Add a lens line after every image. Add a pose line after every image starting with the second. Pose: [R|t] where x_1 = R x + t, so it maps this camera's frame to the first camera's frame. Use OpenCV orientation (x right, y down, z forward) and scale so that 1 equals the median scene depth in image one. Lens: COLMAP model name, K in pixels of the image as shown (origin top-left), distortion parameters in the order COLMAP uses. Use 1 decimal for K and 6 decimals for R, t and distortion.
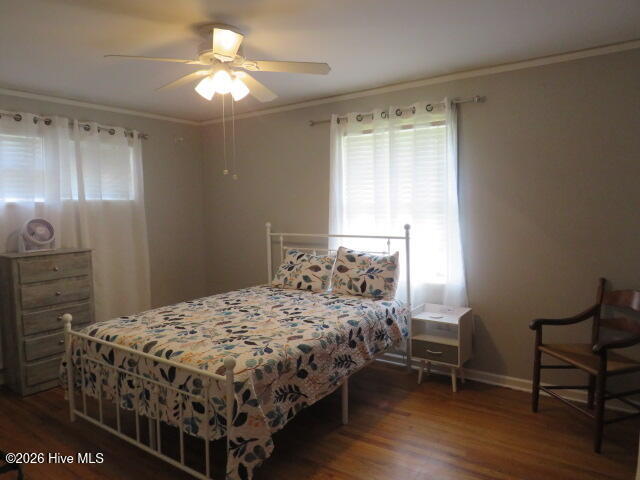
lens RADIAL K [[456.7, 0, 318.3], [0, 456.7, 235.7], [0, 0, 1]] dist [-0.021862, 0.001533]
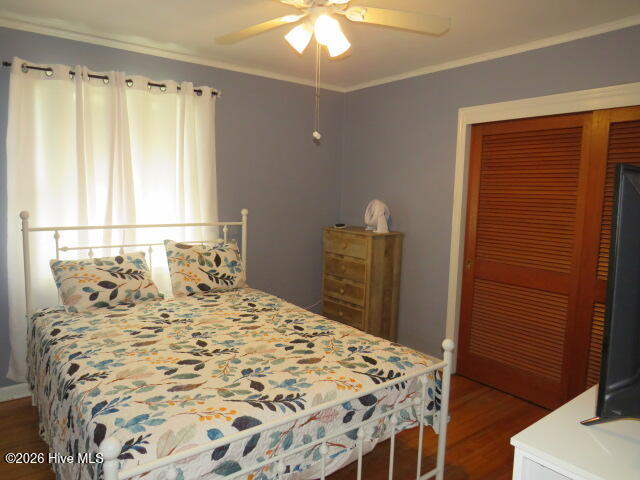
lens RADIAL K [[447.0, 0, 313.0], [0, 447.0, 240.5], [0, 0, 1]] dist [0.004172, -0.026128]
pose [[-0.929313, -0.082387, 0.359987, -0.468403], [-0.028477, 0.987882, 0.152574, -0.098688], [-0.368194, 0.131538, -0.920397, 1.692892]]
